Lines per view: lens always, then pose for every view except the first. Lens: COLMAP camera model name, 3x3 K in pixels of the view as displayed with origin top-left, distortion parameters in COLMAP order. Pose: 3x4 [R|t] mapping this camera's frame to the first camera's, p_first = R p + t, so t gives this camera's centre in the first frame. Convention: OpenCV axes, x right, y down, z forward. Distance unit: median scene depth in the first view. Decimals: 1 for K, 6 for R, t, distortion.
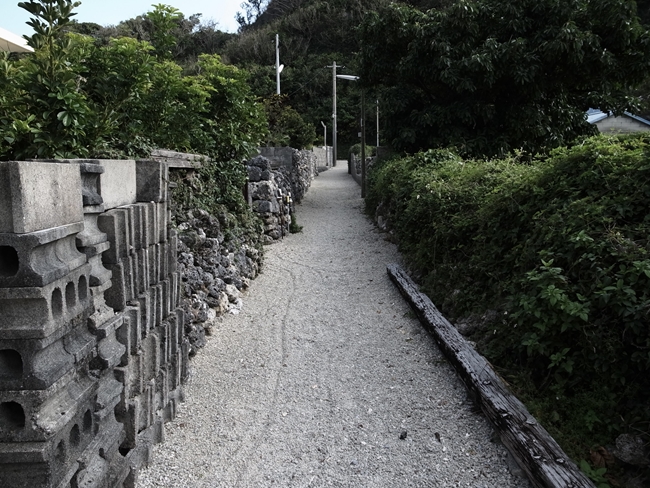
lens RADIAL K [[524.1, 0, 324.2], [0, 524.1, 244.0], [0, 0, 1]] dist [-0.044317, 0.037233]
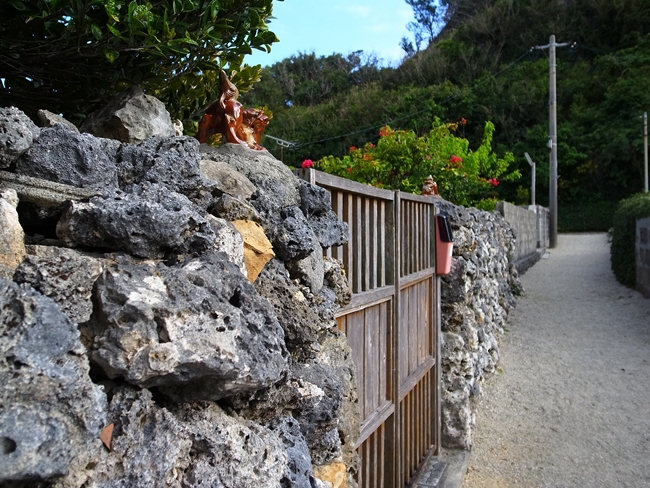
lens RADIAL K [[524.1, 0, 325.2], [0, 524.1, 240.6], [0, 0, 1]] dist [-0.044317, 0.037233]
pose [[0.936083, 0.005148, -0.351742, -0.004966], [-0.052578, 0.990709, -0.125425, -0.052266], [0.347829, 0.135902, 0.927656, 0.300991]]
